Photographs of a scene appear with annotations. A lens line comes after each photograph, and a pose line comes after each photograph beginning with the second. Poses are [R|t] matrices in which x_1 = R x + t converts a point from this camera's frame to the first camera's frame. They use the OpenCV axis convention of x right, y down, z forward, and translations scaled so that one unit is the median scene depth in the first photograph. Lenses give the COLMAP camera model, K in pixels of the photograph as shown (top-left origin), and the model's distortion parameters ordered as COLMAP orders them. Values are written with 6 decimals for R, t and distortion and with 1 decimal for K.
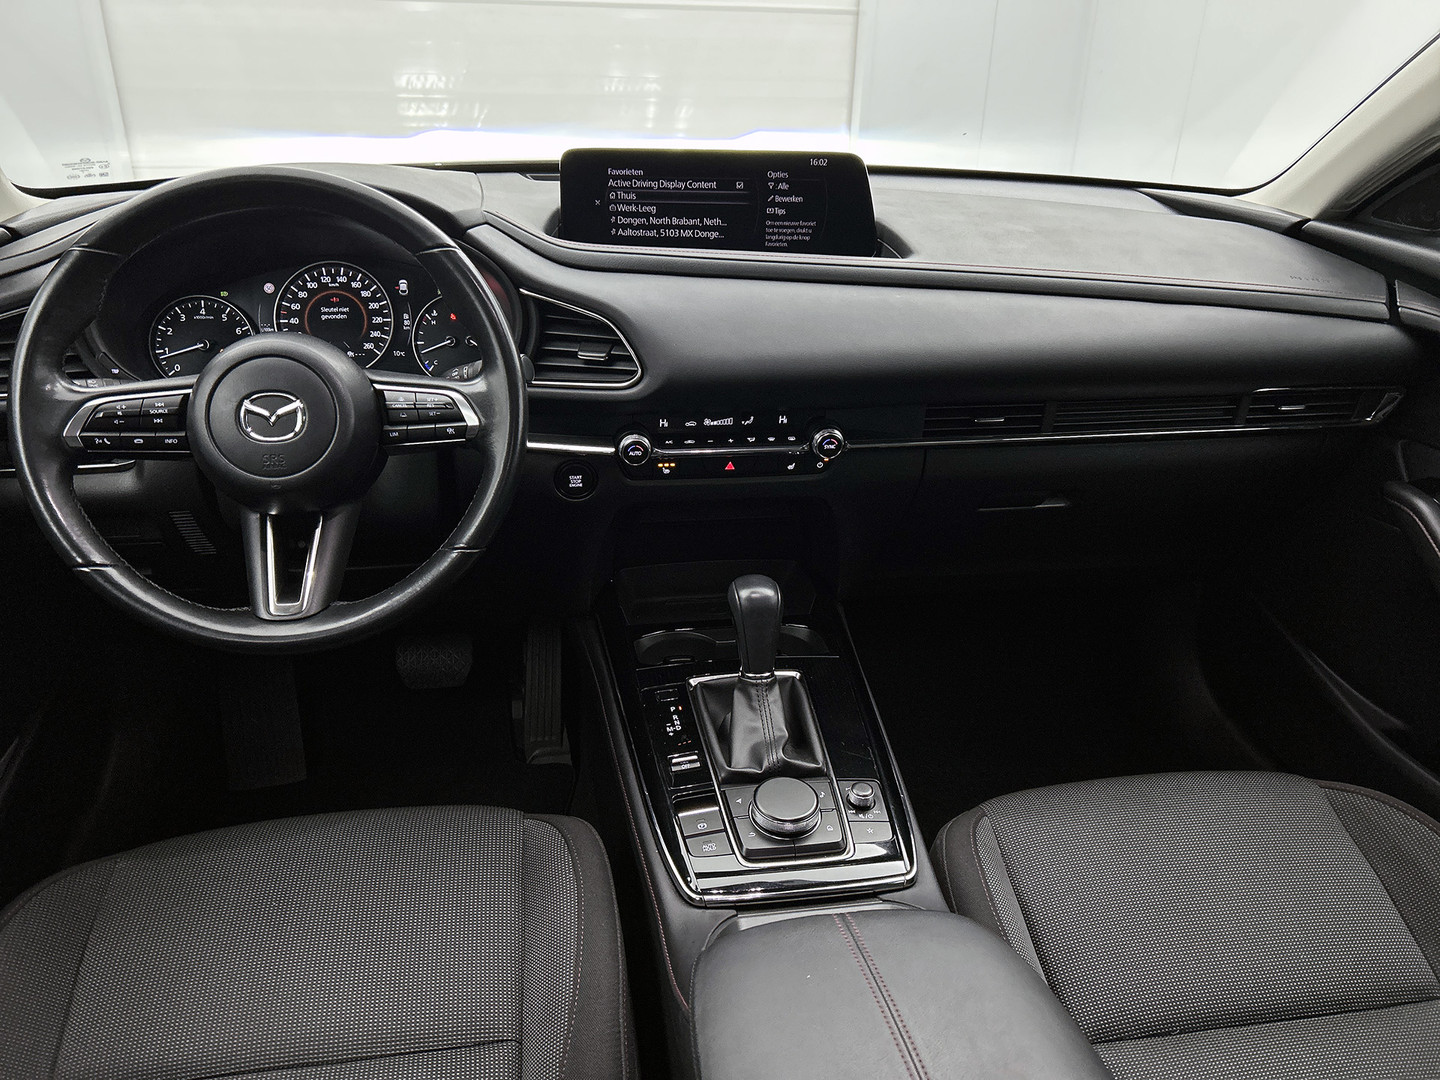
lens RADIAL K [[1107.0, 0, 720.0], [0, 1107.0, 540.0], [0, 0, 1]] dist [0.031612, 0.001876]
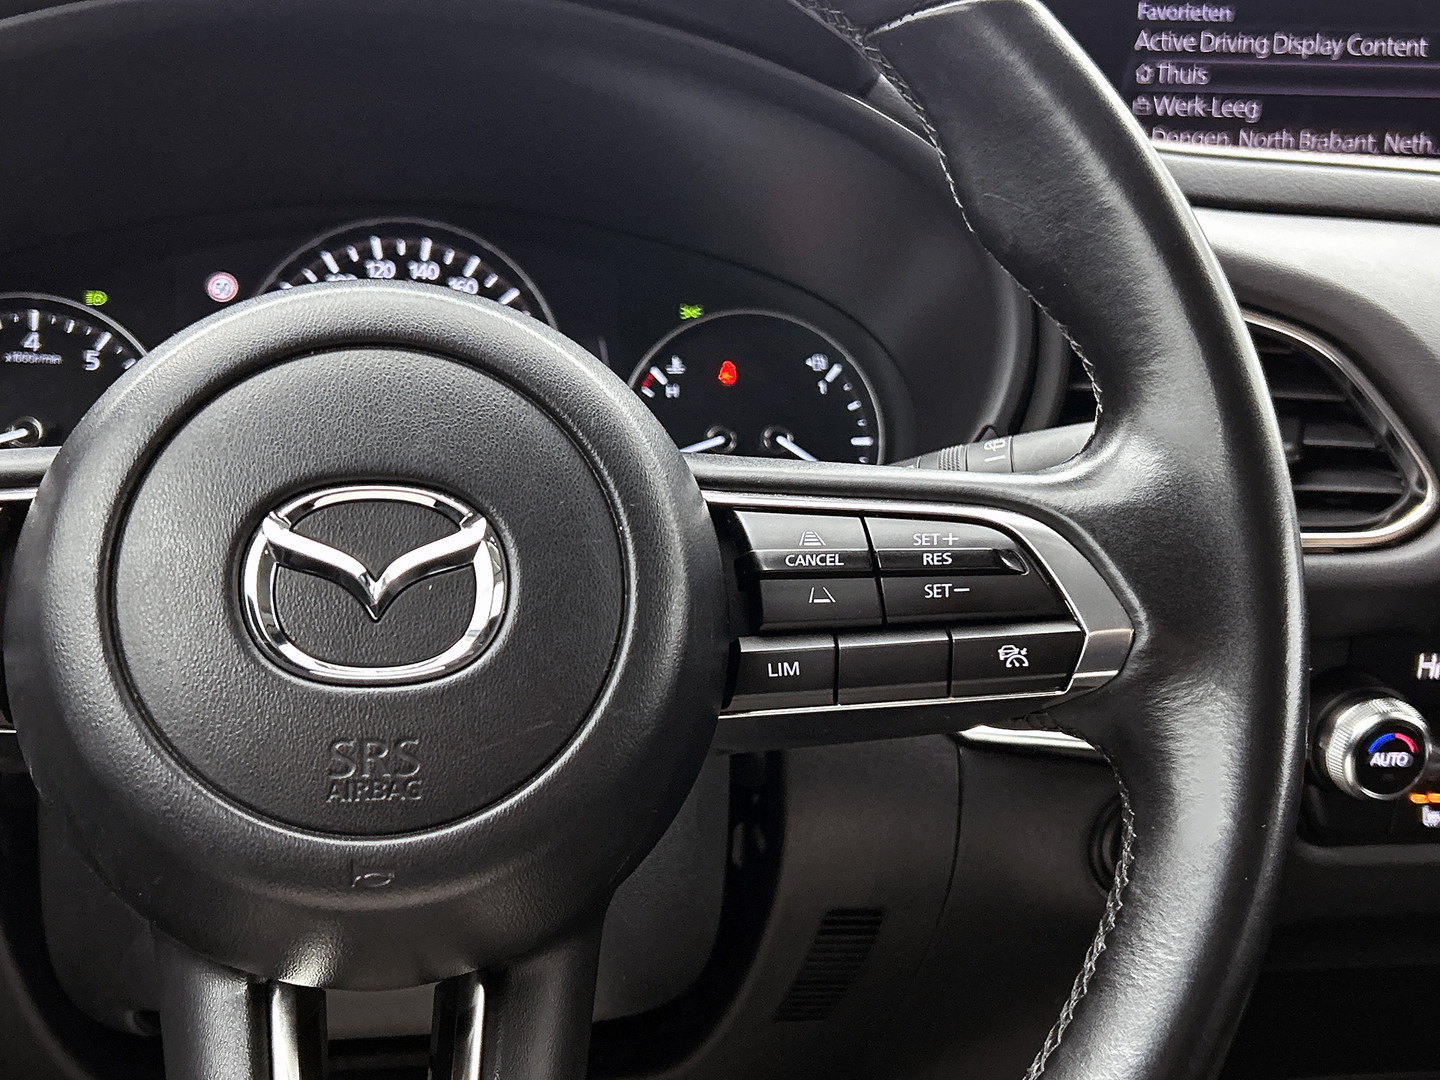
lens RADIAL K [[1710.6, 0, 720.0], [0, 1710.6, 540.0], [0, 0, 1]] dist [0.117395, -0.349548]
pose [[0.999878, 0.007582, 0.013641, -0.249927], [-0.004373, 0.975146, -0.221518, -0.027908], [-0.014982, 0.221431, 0.975061, 0.475966]]
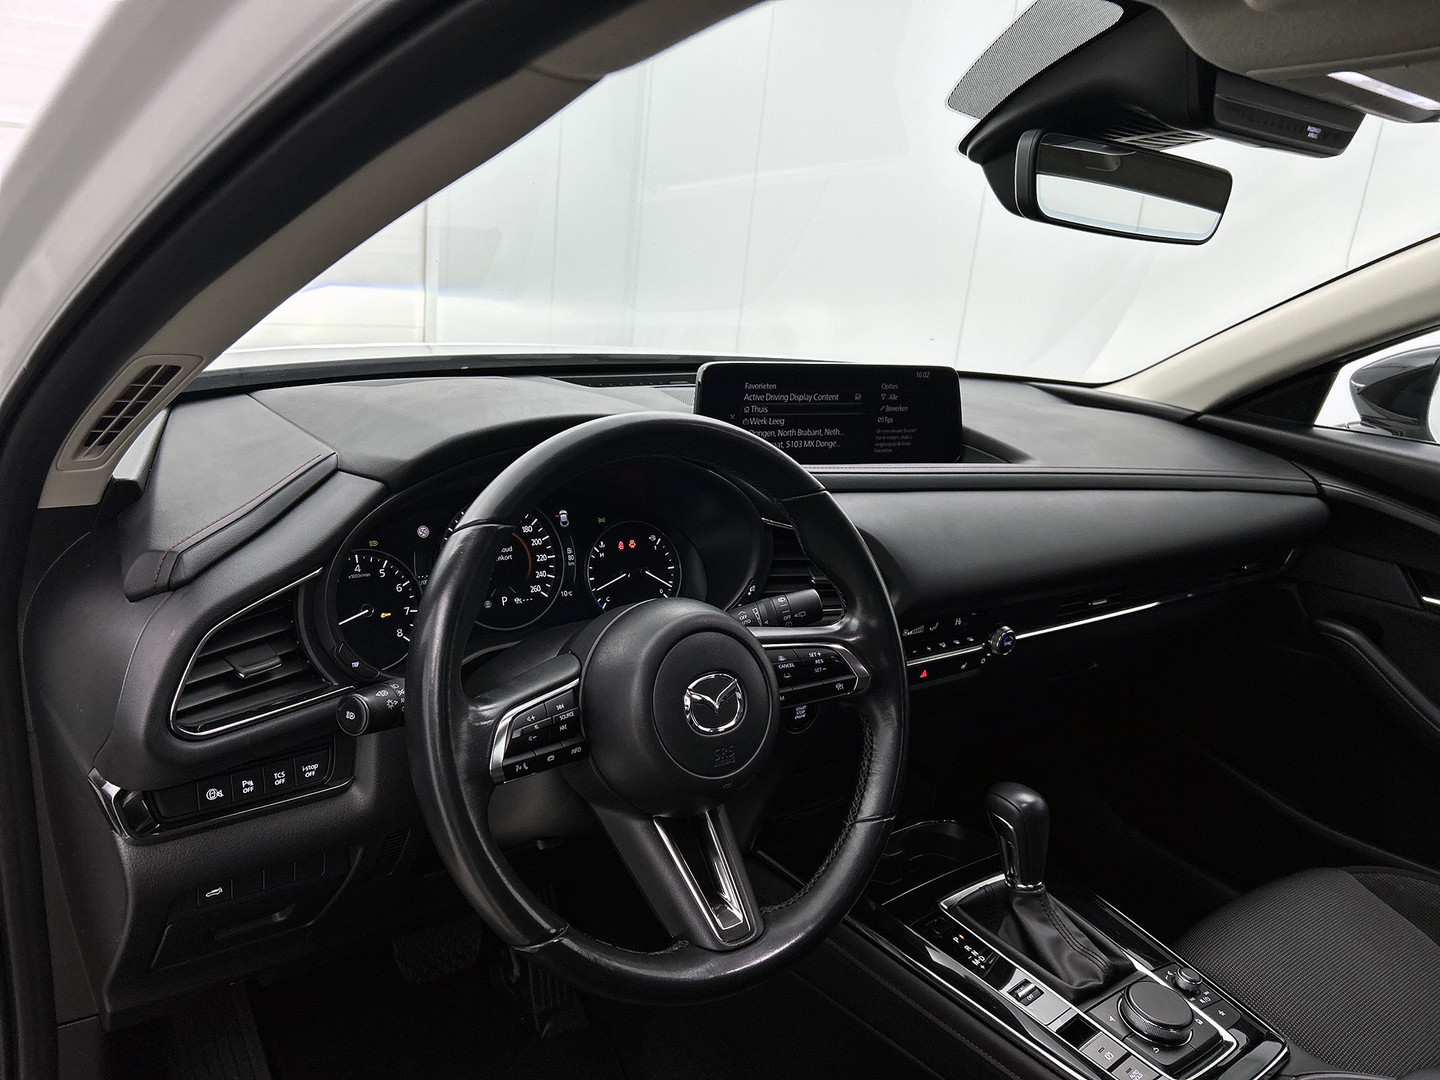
lens RADIAL K [[1103.1, 0, 720.0], [0, 1103.1, 540.0], [0, 0, 1]] dist [0.216331, -0.556343]
pose [[0.876249, -0.078057, 0.475494, -0.594451], [0.133232, 0.987569, -0.083403, -0.121442], [-0.463073, 0.136433, 0.875756, 0.181380]]
